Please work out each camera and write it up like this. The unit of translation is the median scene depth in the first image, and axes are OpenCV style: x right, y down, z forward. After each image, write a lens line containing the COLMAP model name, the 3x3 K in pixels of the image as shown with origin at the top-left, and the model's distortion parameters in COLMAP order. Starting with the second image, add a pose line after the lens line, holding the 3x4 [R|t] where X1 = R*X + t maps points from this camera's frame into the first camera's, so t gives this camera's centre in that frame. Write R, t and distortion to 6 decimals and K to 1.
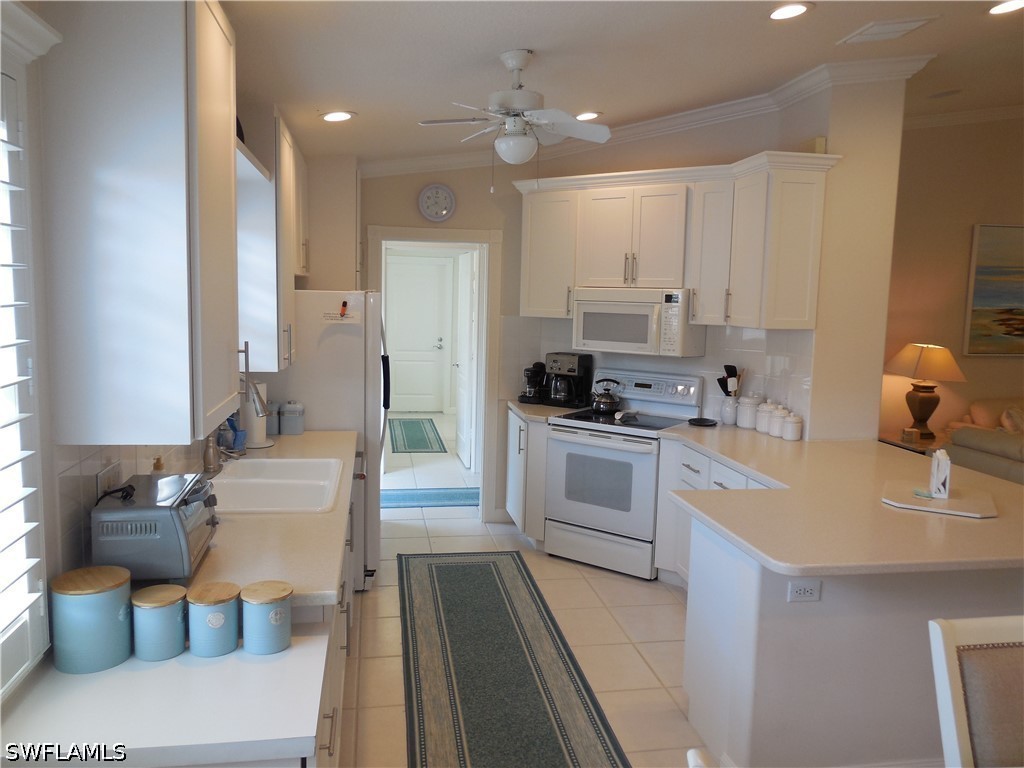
lens RADIAL K [[777.6, 0, 513.9], [0, 777.6, 379.0], [0, 0, 1]] dist [-0.003433, -0.001841]
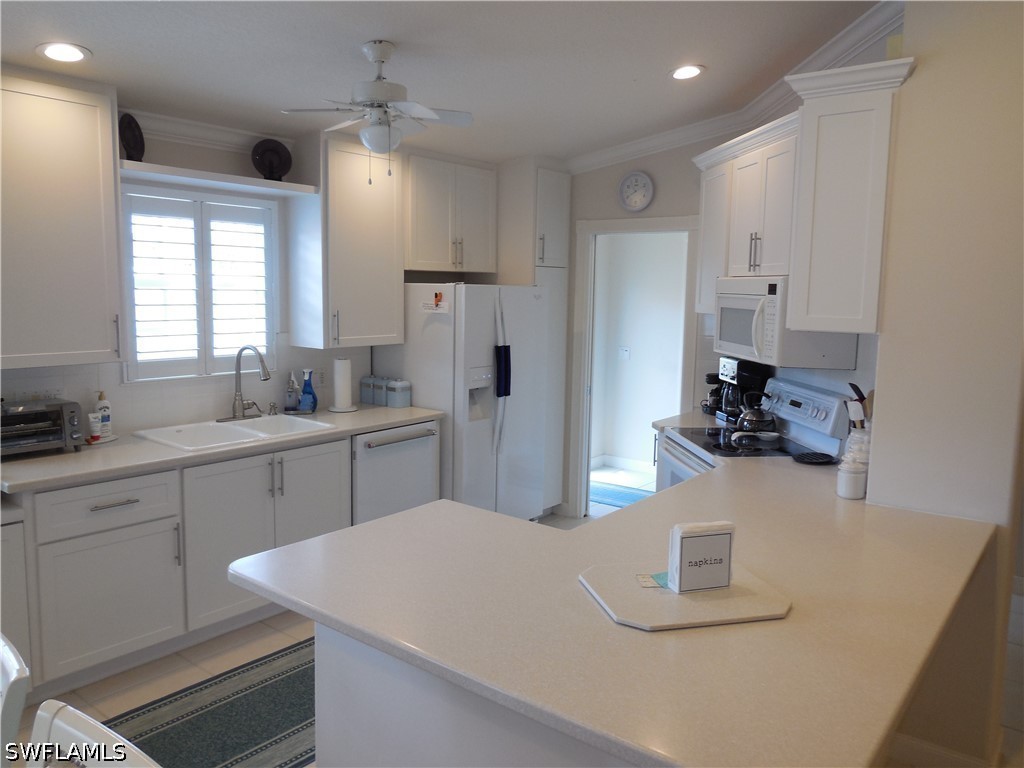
lens RADIAL K [[777.6, 0, 513.9], [0, 777.6, 379.0], [0, 0, 1]] dist [-0.003433, -0.001841]
pose [[0.666604, 0.078227, -0.741296, 0.647490], [-0.081608, 0.996159, 0.031736, -0.020854], [0.740931, 0.039340, 0.670427, 0.327724]]
